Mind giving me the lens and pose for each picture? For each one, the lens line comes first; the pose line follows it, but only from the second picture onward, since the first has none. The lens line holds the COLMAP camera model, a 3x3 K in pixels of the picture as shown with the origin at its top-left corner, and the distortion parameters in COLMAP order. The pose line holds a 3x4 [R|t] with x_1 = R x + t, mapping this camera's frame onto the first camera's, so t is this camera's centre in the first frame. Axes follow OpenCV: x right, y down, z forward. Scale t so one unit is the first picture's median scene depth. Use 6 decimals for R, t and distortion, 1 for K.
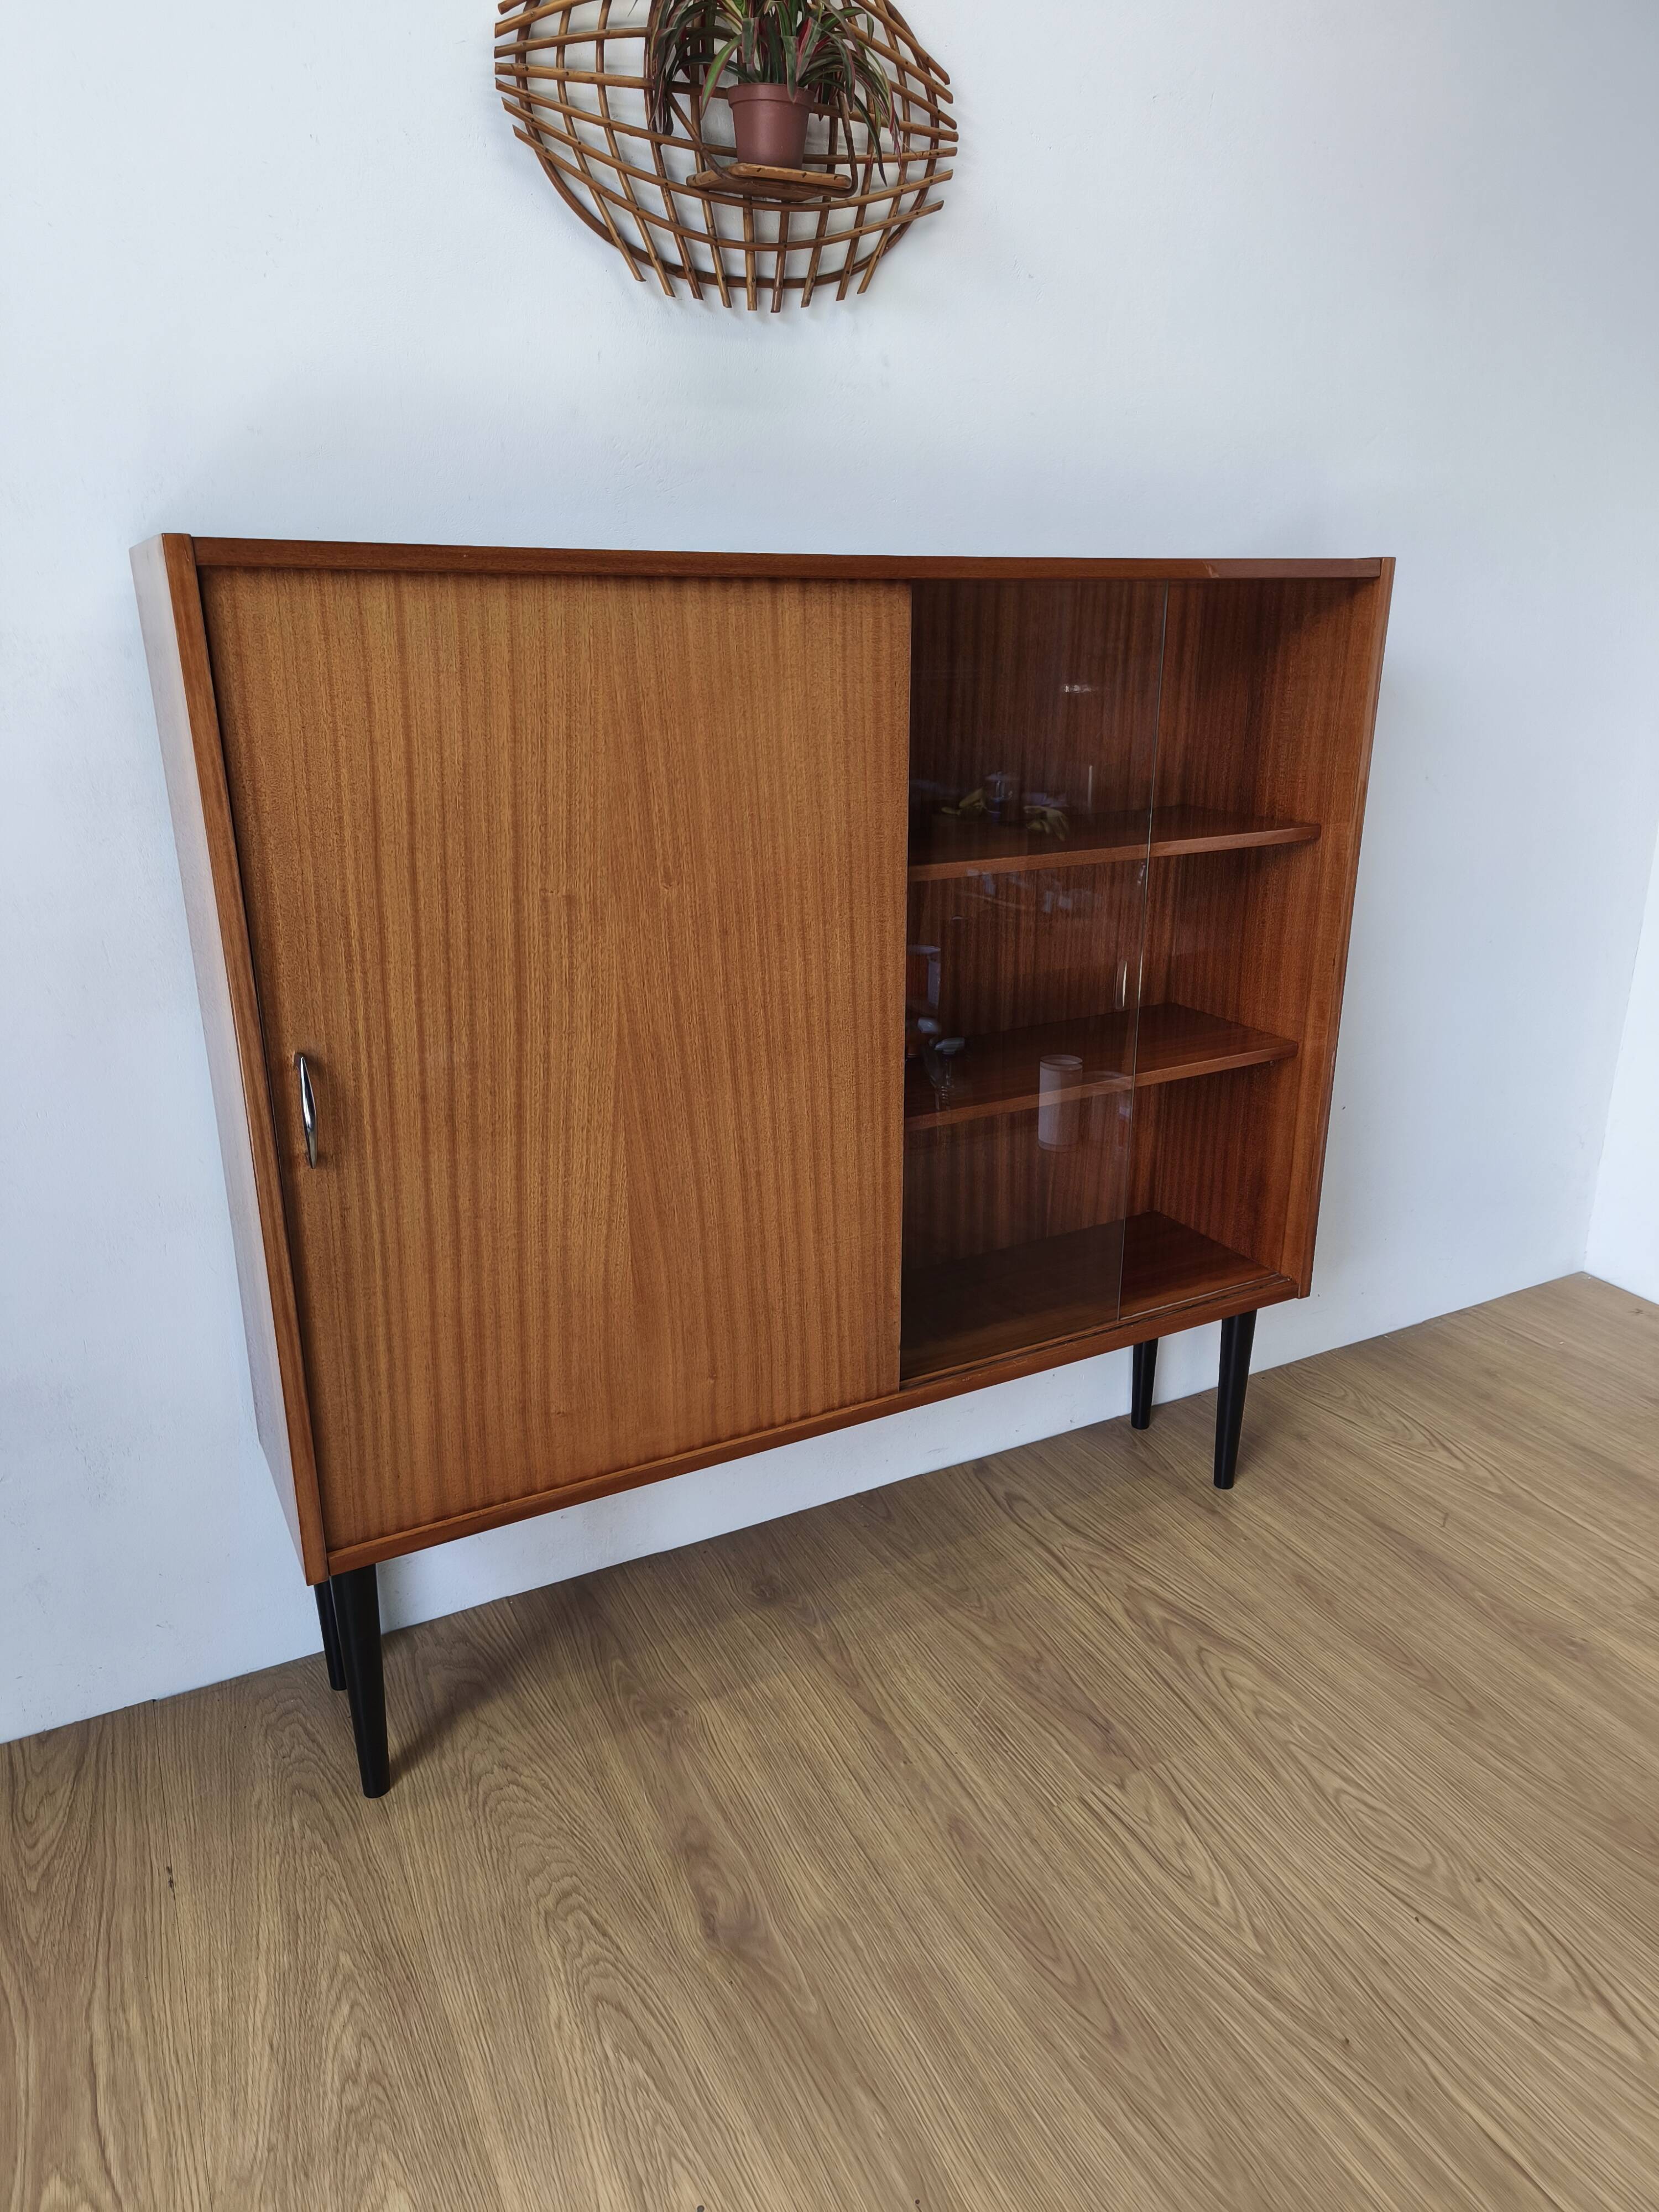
lens RADIAL K [[1472.9, 0, 833.0], [0, 1472.9, 1113.7], [0, 0, 1]] dist [0.093095, -0.084928]
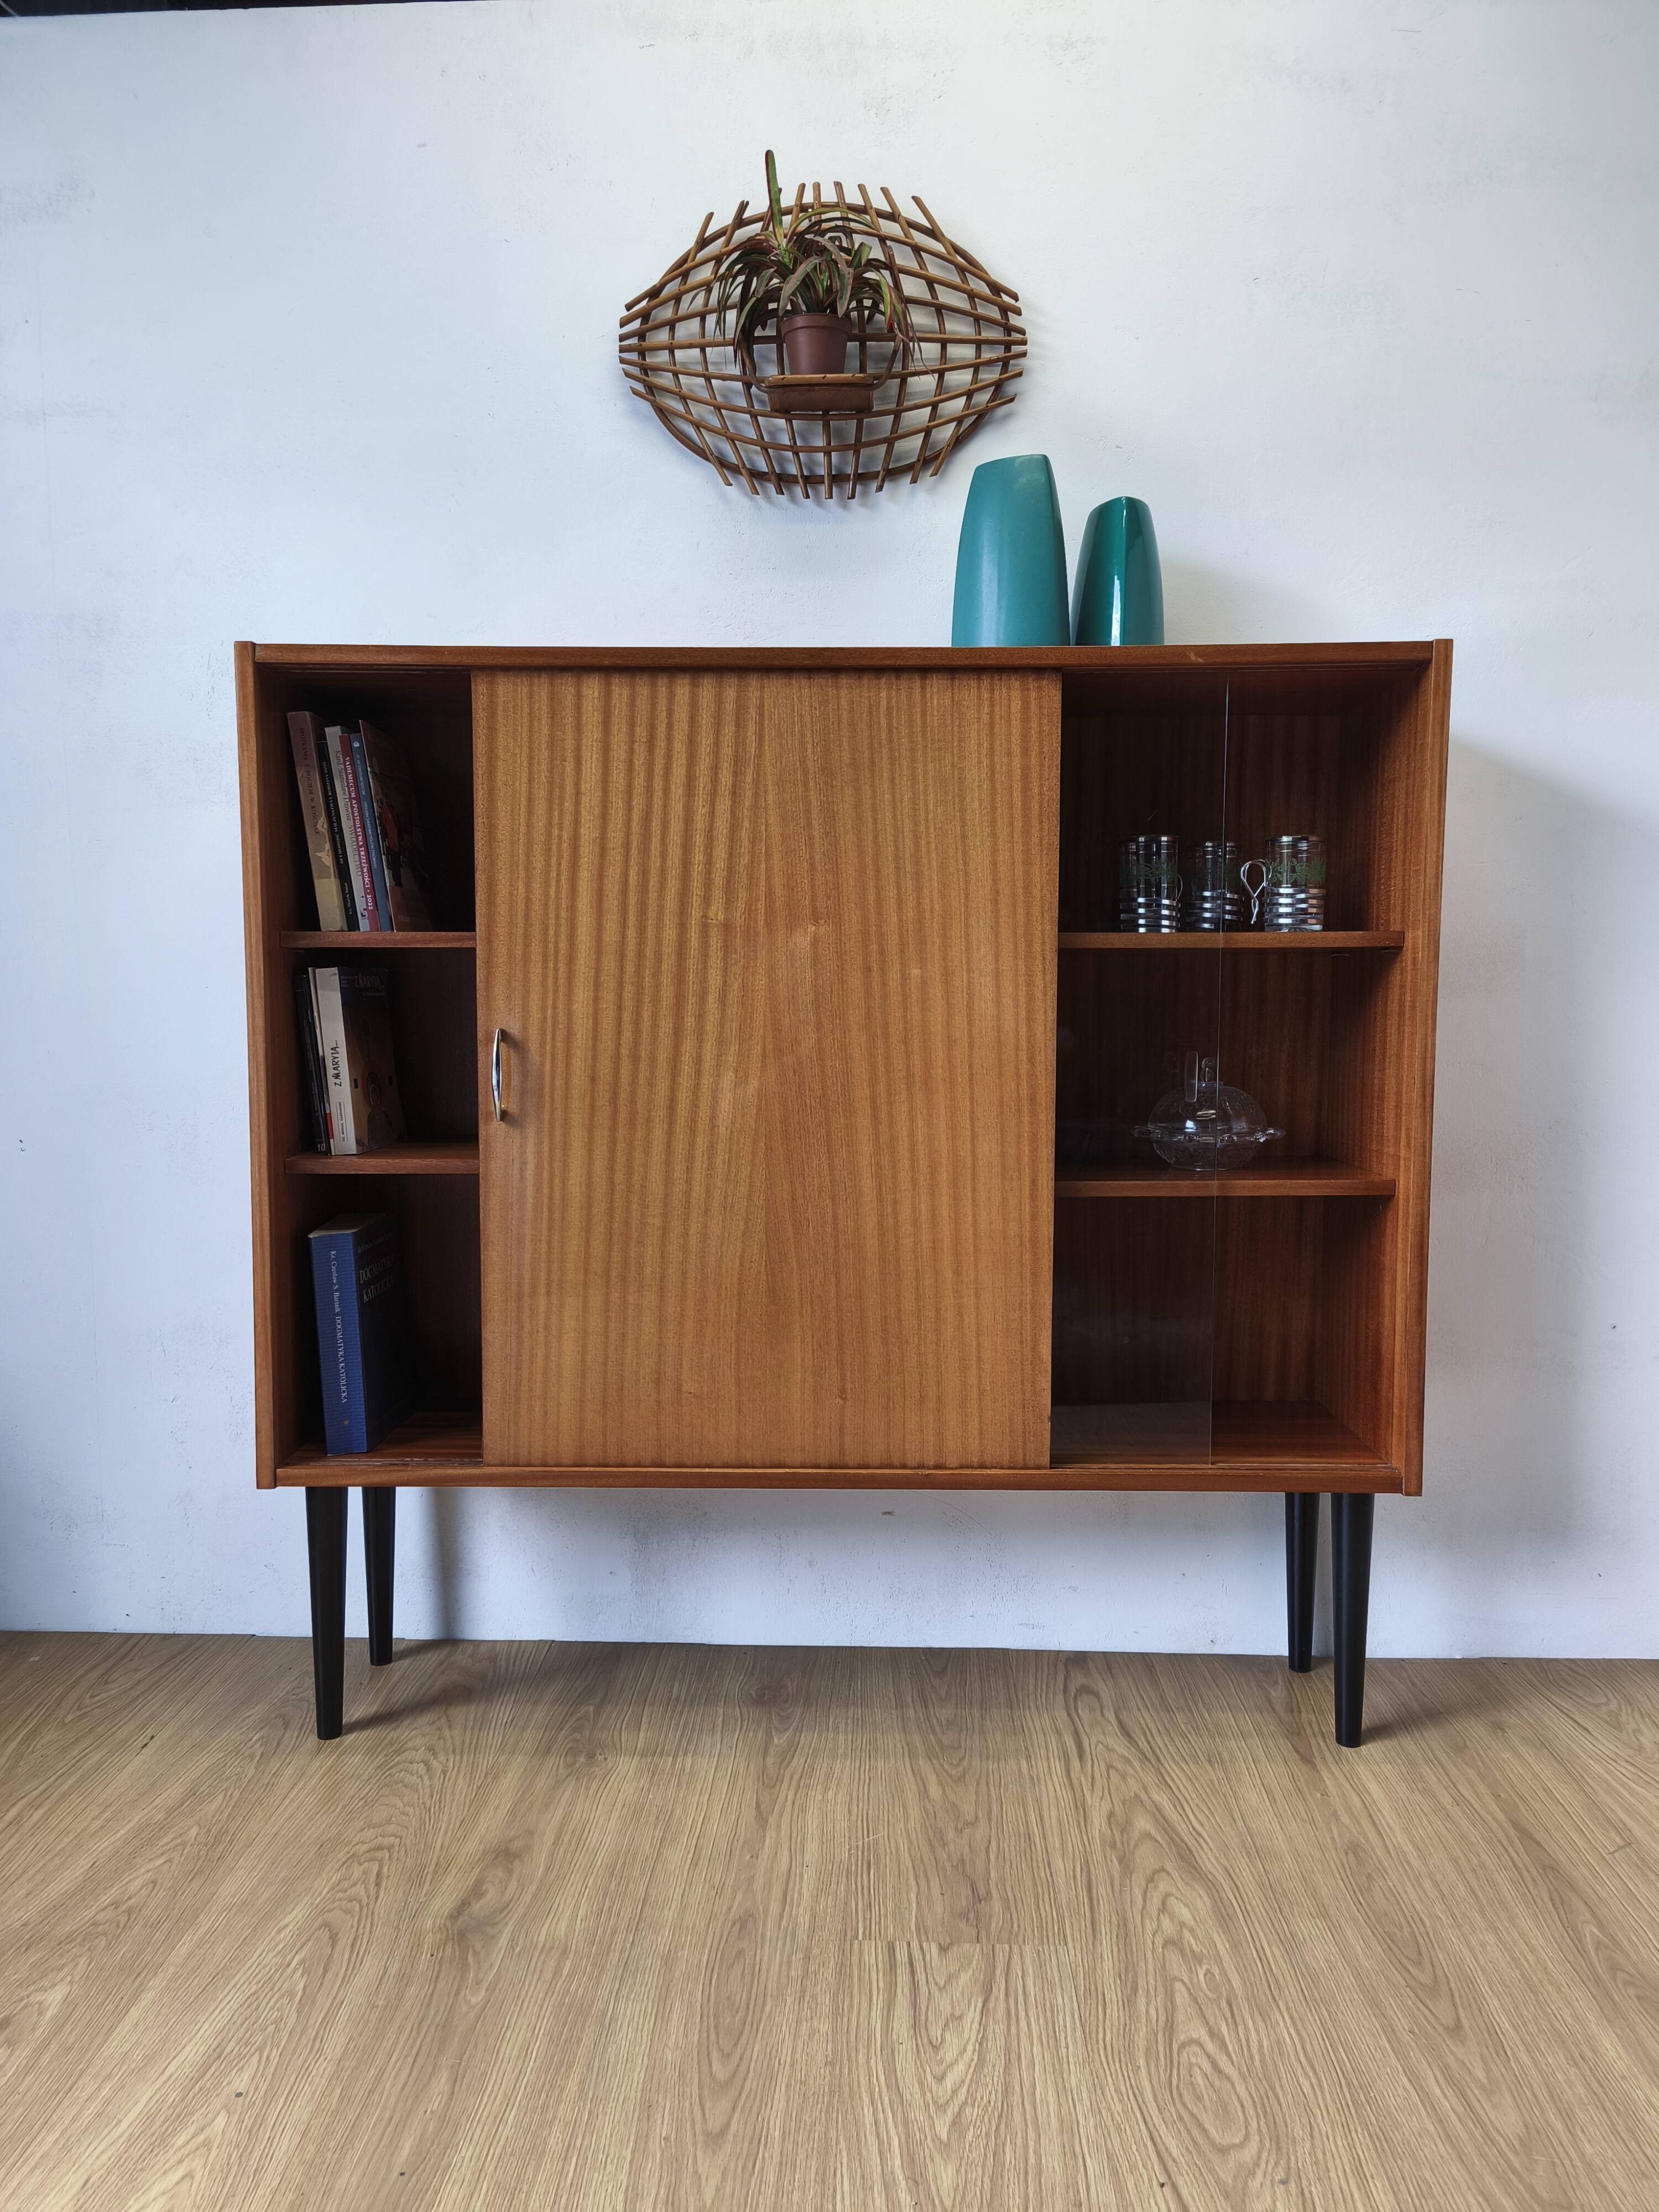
lens RADIAL K [[1472.9, 0, 827.3], [0, 1472.9, 1103.0], [0, 0, 1]] dist [0.093095, -0.084928]
pose [[0.871532, 0.042457, -0.488496, 0.531727], [-0.161648, 0.965430, -0.204489, 0.167531], [0.462927, 0.257183, 0.848266, 0.113324]]
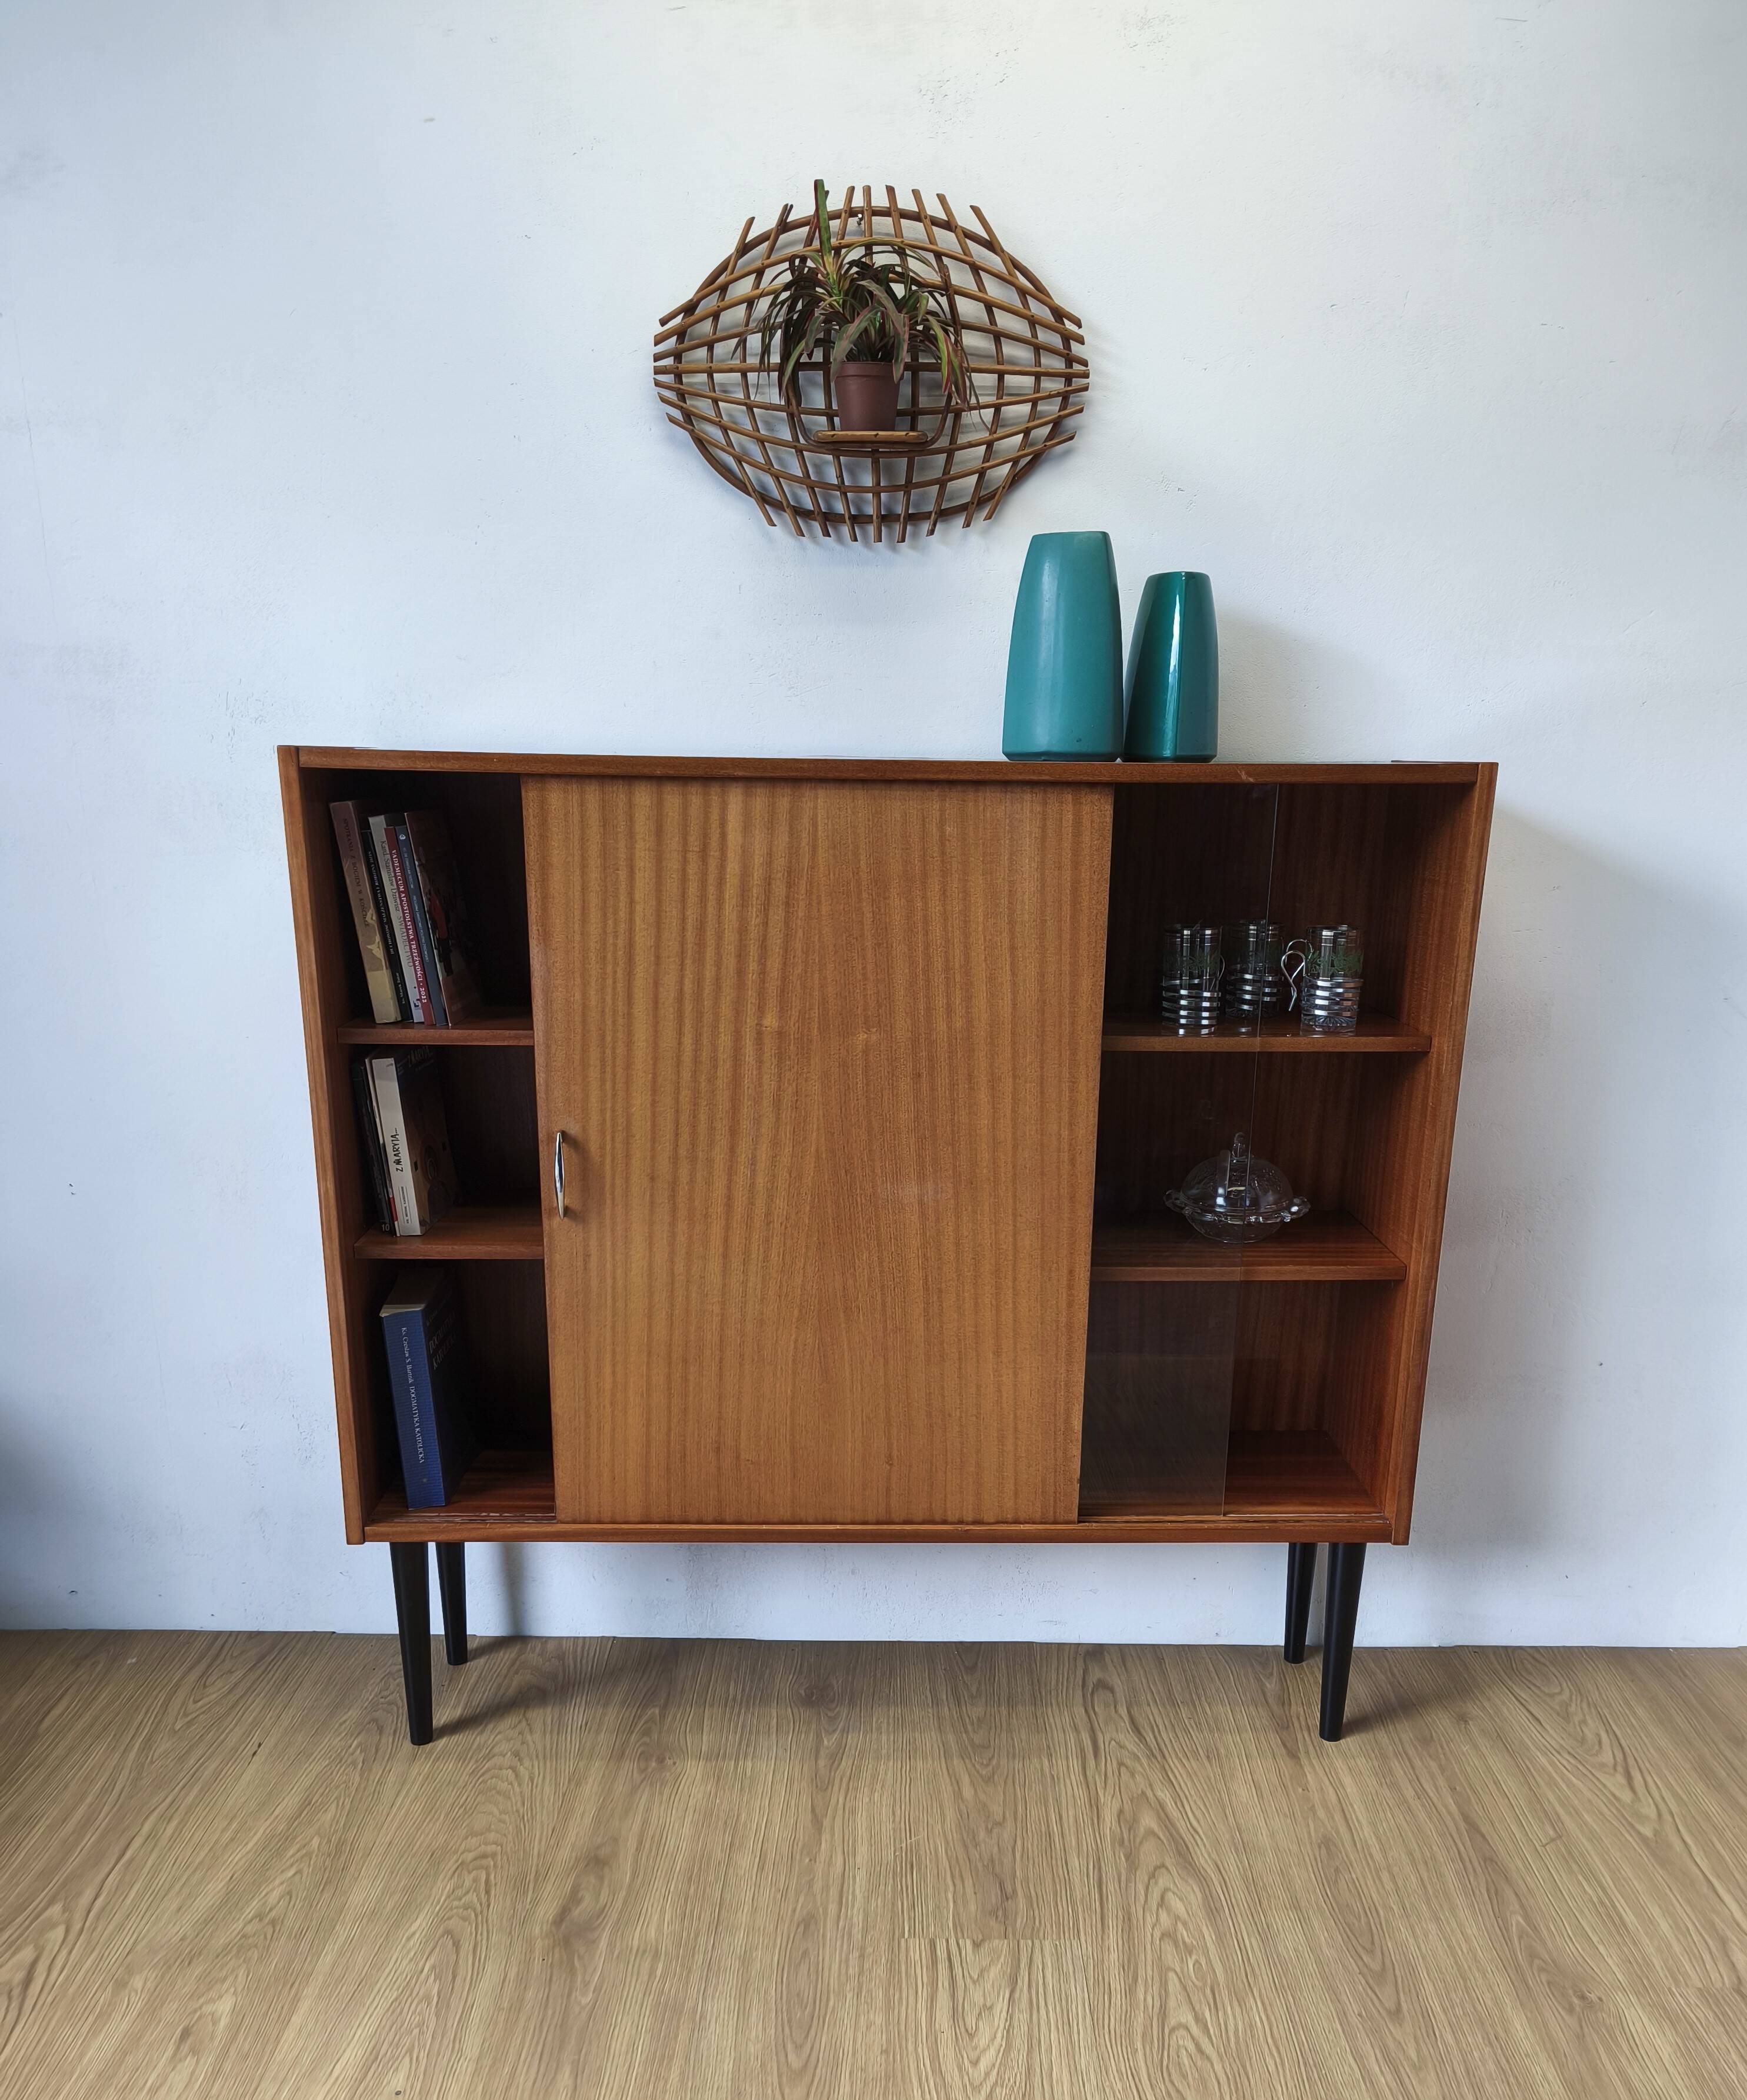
lens RADIAL K [[1604.2, 0, 898.3], [0, 1604.2, 1208.7], [0, 0, 1]] dist [0.089502, -0.079780]
pose [[0.889323, 0.140392, -0.435195, 0.553678], [-0.161883, 0.986731, -0.012494, -0.022674], [0.427666, 0.081562, 0.900250, -0.060757]]
